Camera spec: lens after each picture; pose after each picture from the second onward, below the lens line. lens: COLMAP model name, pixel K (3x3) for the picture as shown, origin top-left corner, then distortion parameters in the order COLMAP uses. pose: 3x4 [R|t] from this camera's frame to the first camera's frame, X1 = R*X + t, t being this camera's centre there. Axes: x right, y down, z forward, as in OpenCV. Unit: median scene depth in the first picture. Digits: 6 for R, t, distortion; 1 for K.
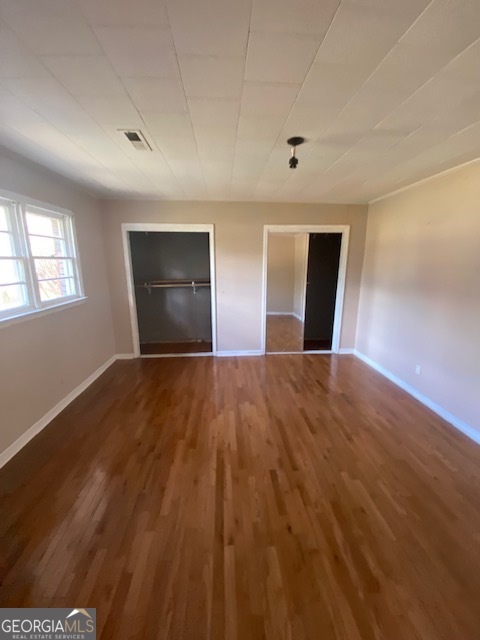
lens RADIAL K [[259.5, 0, 238.6], [0, 259.5, 322.1], [0, 0, 1]] dist [-0.011066, -0.005259]
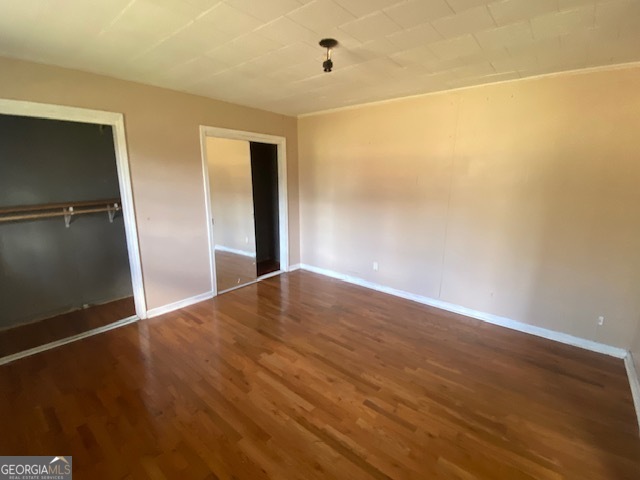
lens RADIAL K [[298.0, 0, 319.7], [0, 298.0, 239.4], [0, 0, 1]] dist [0.010627, -0.001421]
pose [[0.680544, -0.146044, 0.718005, -0.455610], [0.158331, 0.986094, 0.050503, -0.049499], [-0.715396, 0.079313, 0.694203, 0.232651]]
